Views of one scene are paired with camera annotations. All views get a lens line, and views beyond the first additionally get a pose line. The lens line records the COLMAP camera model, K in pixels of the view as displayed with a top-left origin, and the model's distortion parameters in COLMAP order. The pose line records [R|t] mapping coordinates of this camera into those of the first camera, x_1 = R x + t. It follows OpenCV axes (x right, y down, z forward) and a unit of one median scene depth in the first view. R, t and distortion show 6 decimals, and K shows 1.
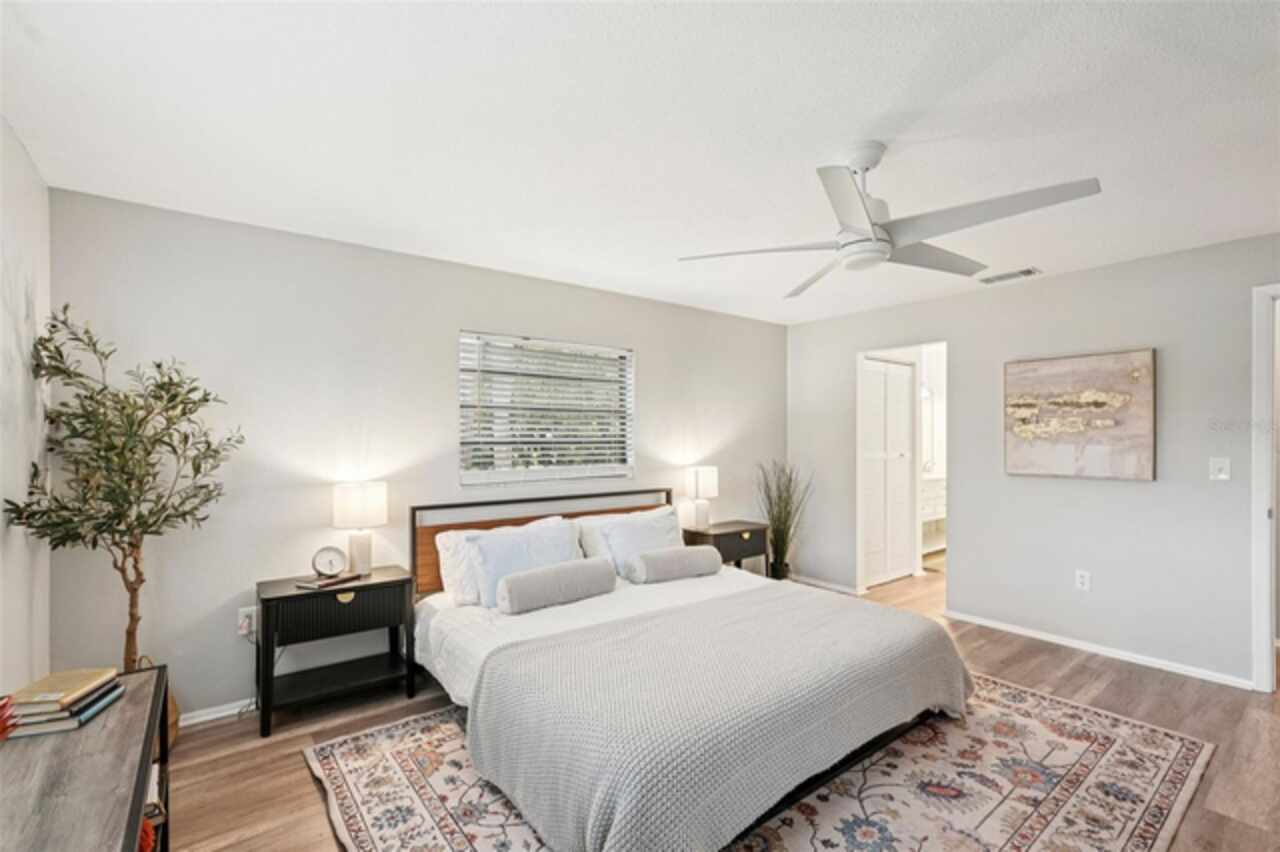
lens RADIAL K [[571.2, 0, 641.8], [0, 571.2, 430.4], [0, 0, 1]] dist [-0.002169, 0.000424]
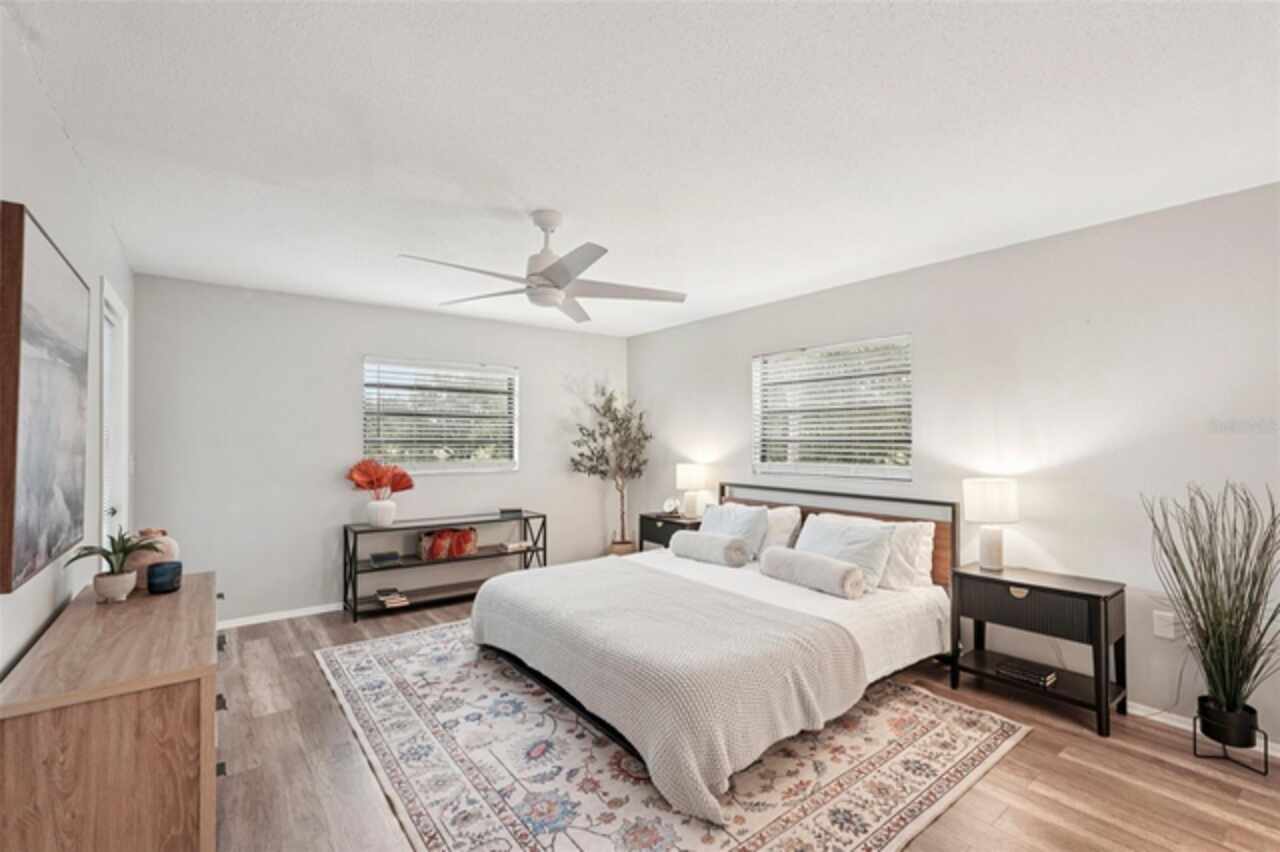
lens RADIAL K [[571.2, 0, 642.1], [0, 571.2, 431.3], [0, 0, 1]] dist [-0.002169, 0.000424]
pose [[-0.019711, -0.008627, -0.999769, 1.520687], [0.024488, 0.999659, -0.009109, 0.008576], [0.999506, -0.024662, -0.019493, 1.133970]]
